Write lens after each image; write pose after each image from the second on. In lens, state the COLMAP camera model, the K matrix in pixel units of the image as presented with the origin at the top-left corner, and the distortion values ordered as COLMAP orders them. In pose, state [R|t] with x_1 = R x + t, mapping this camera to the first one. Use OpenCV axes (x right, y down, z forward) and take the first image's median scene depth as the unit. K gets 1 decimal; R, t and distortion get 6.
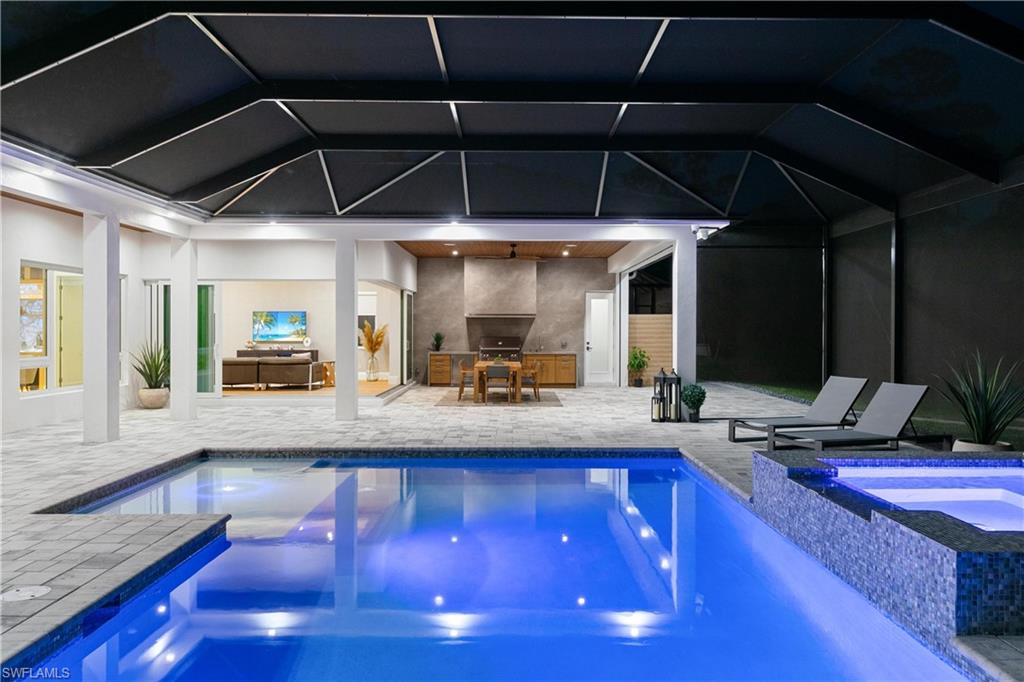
lens RADIAL K [[768.2, 0, 512.0], [0, 768.2, 341.0], [0, 0, 1]] dist [0.010919, 0.001121]
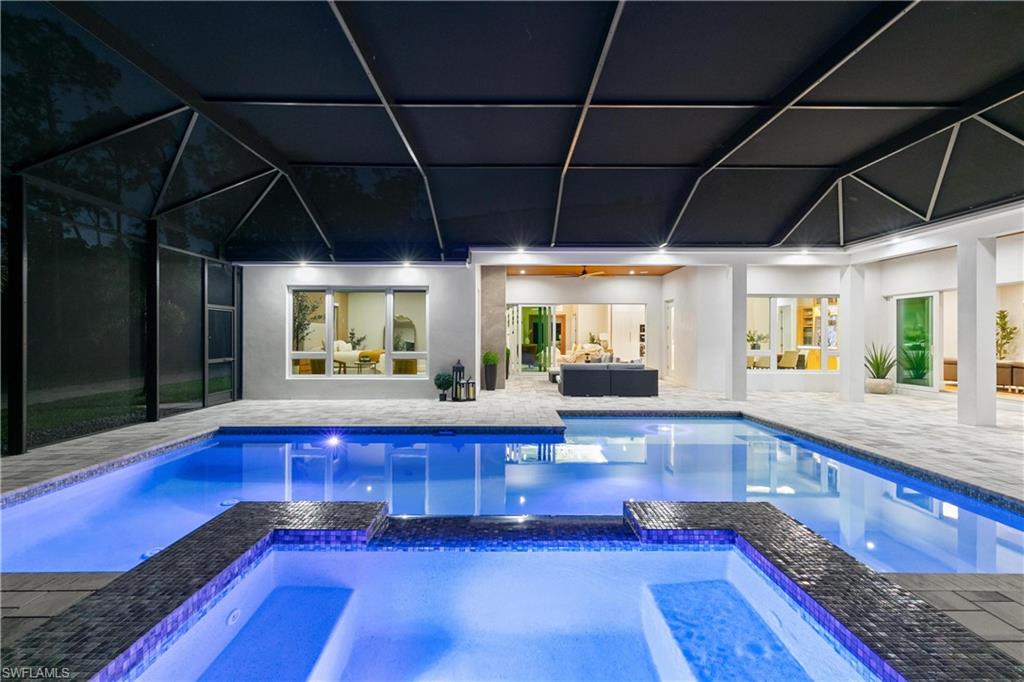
lens RADIAL K [[462.8, 0, 512.0], [0, 462.8, 341.0], [0, 0, 1]] dist [0.001601, 0.000085]
pose [[-0.004969, 0.008285, -0.999953, 0.281032], [-0.017672, 0.999809, 0.008371, 0.001702], [0.999831, 0.017713, -0.004821, 0.311129]]
